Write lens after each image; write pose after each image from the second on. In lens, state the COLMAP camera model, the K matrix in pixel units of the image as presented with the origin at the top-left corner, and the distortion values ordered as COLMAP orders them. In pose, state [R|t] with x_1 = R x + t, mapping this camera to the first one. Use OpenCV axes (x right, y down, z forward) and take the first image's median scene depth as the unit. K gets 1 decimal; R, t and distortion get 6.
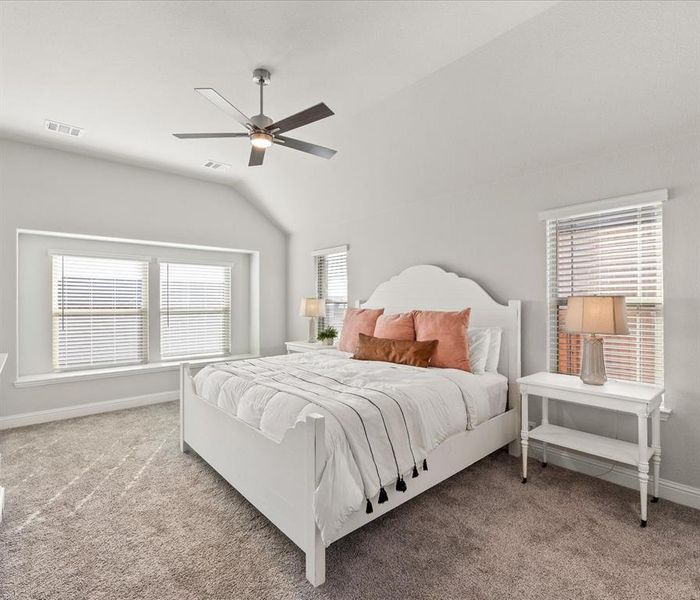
lens RADIAL K [[350.4, 0, 341.5], [0, 350.4, 306.5], [0, 0, 1]] dist [-0.000441, 0.000755]
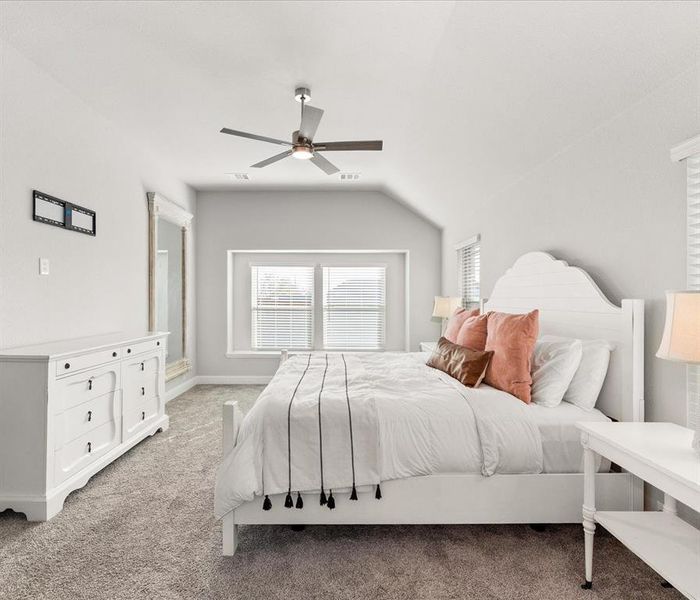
lens RADIAL K [[350.4, 0, 341.5], [0, 350.4, 306.5], [0, 0, 1]] dist [-0.000441, 0.000755]
pose [[0.775992, 0.014710, -0.630571, 0.450319], [-0.012964, 0.999889, 0.007371, -0.001844], [0.630609, 0.002454, 0.776097, 0.183362]]
